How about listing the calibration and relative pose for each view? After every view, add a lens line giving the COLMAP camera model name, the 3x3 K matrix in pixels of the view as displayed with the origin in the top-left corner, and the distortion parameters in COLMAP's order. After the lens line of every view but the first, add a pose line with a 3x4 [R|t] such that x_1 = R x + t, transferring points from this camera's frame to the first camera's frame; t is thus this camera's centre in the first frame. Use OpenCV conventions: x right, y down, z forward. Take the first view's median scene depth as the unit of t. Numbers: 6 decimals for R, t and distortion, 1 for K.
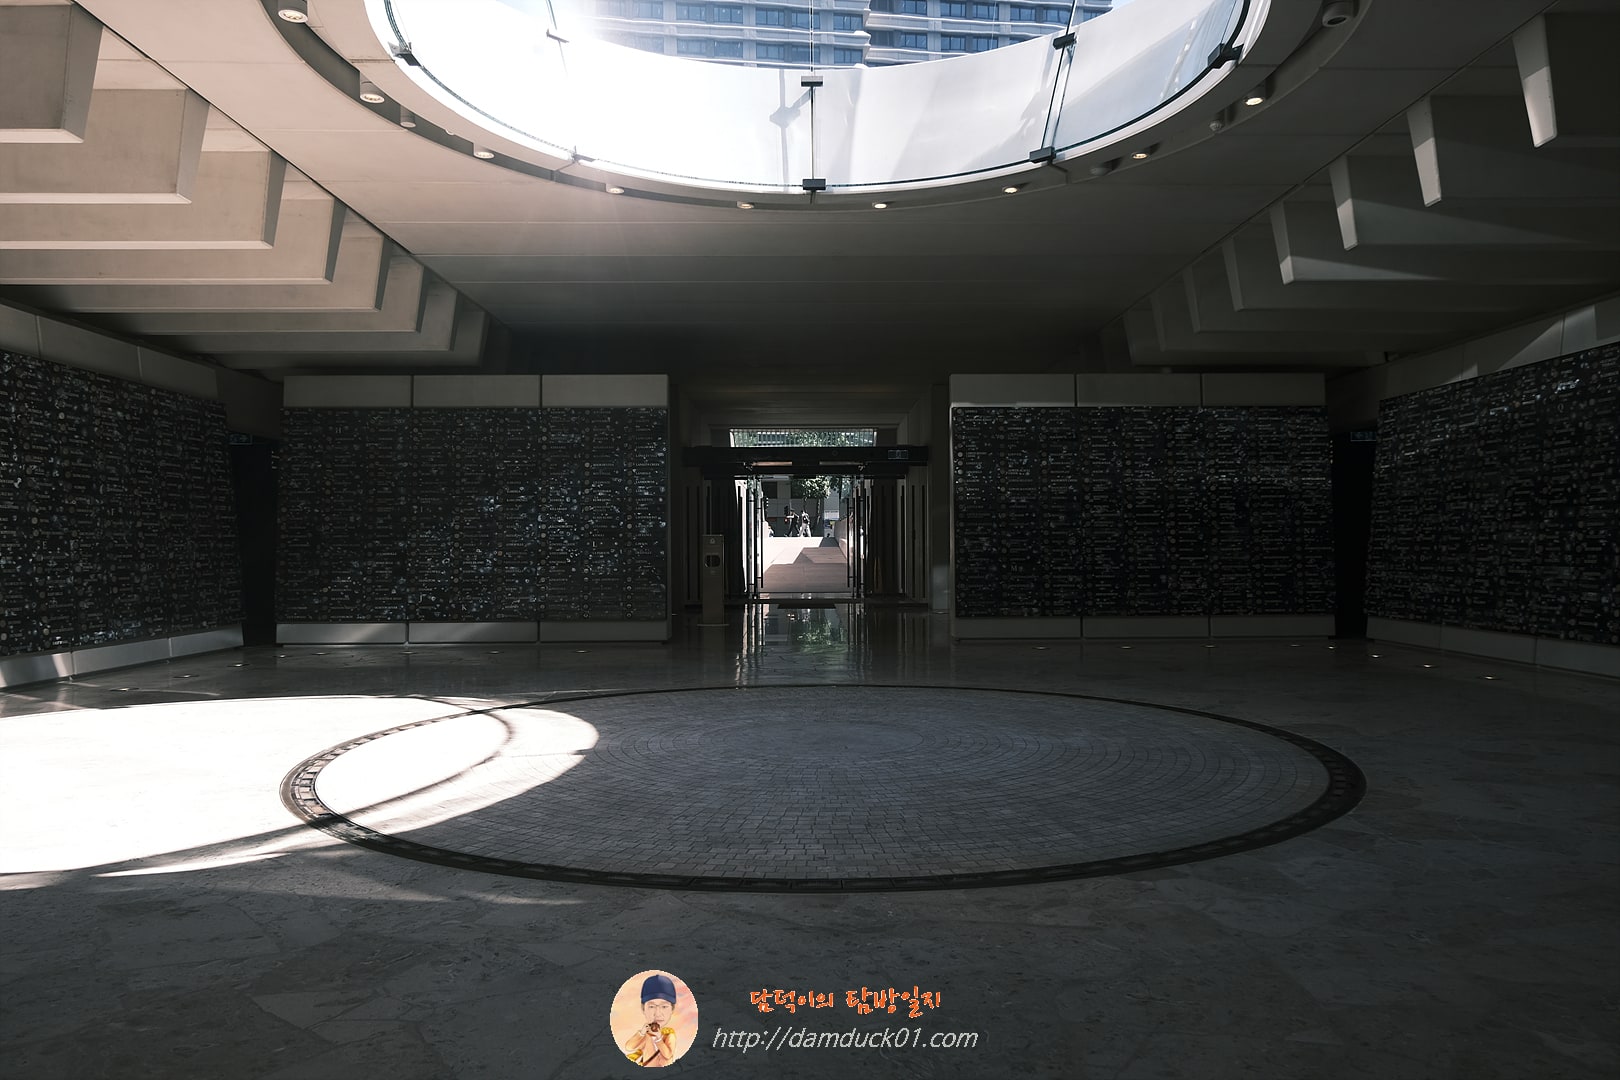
lens RADIAL K [[1140.1, 0, 814.1], [0, 1140.1, 547.1], [0, 0, 1]] dist [-0.019543, 0.055803]
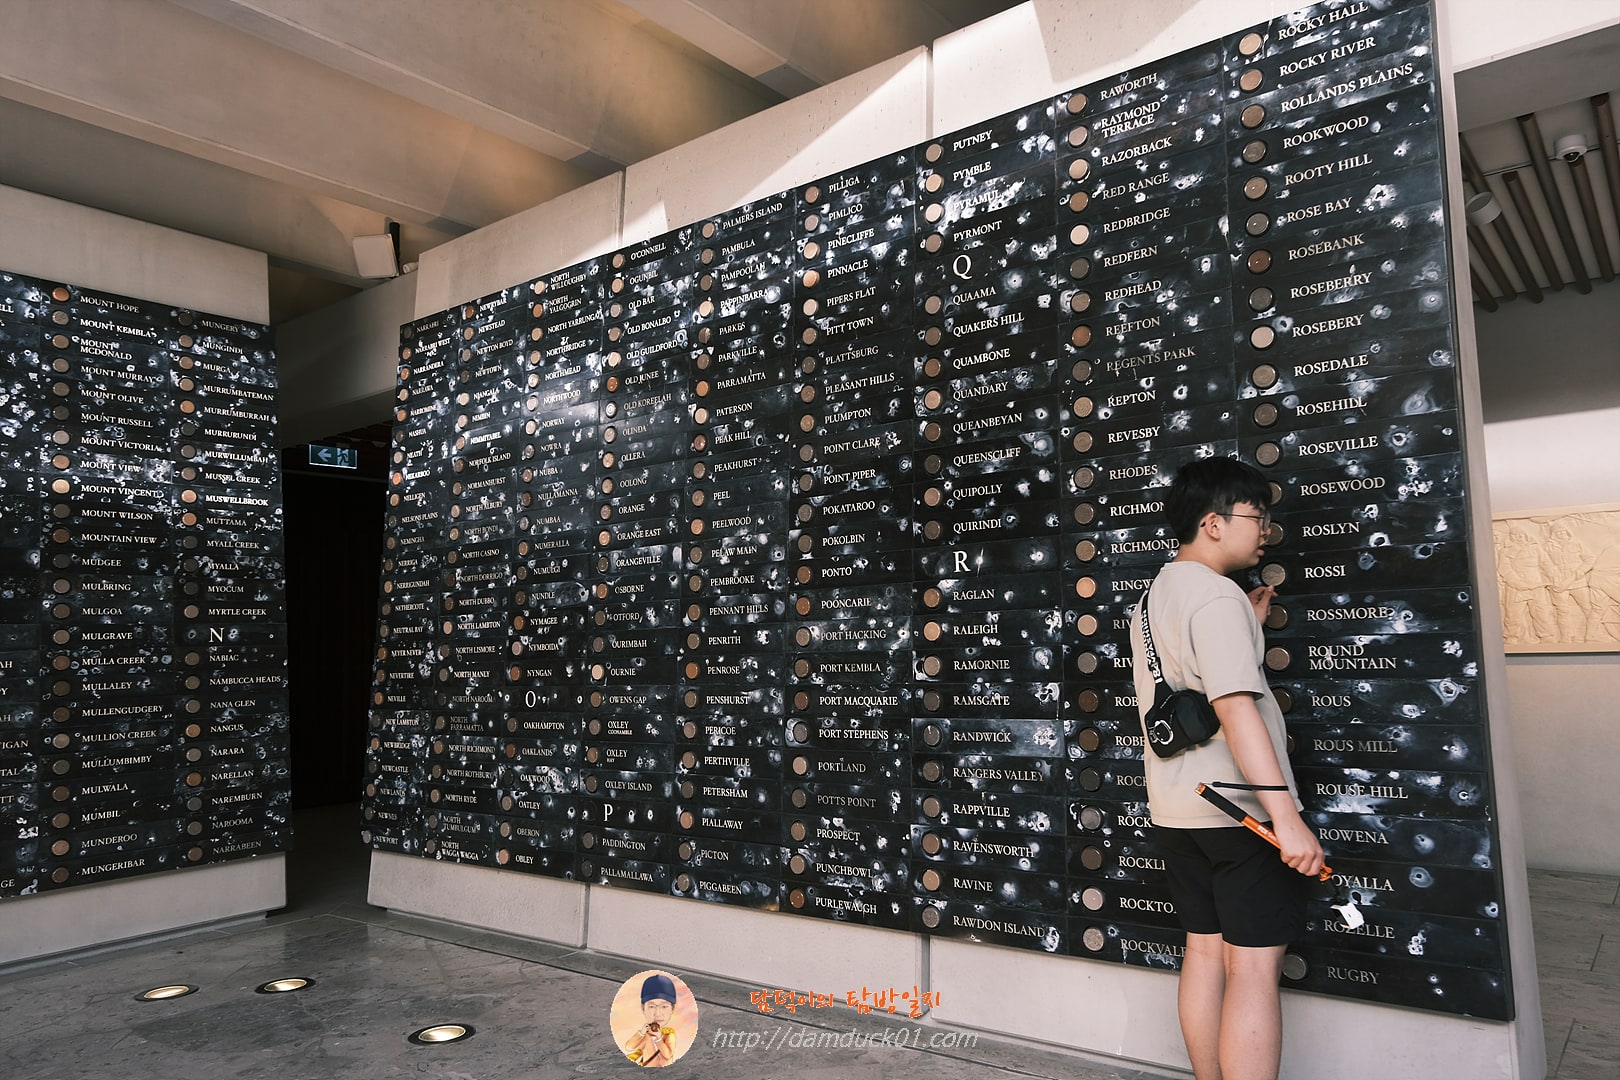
lens RADIAL K [[1140.1, 0, 814.1], [0, 1140.1, 547.1], [0, 0, 1]] dist [-0.019543, 0.055803]
pose [[0.625161, 0.057566, 0.778370, 0.309900], [0.027500, 0.995033, -0.095677, -0.001956], [-0.780011, 0.081218, 0.620472, 0.722205]]
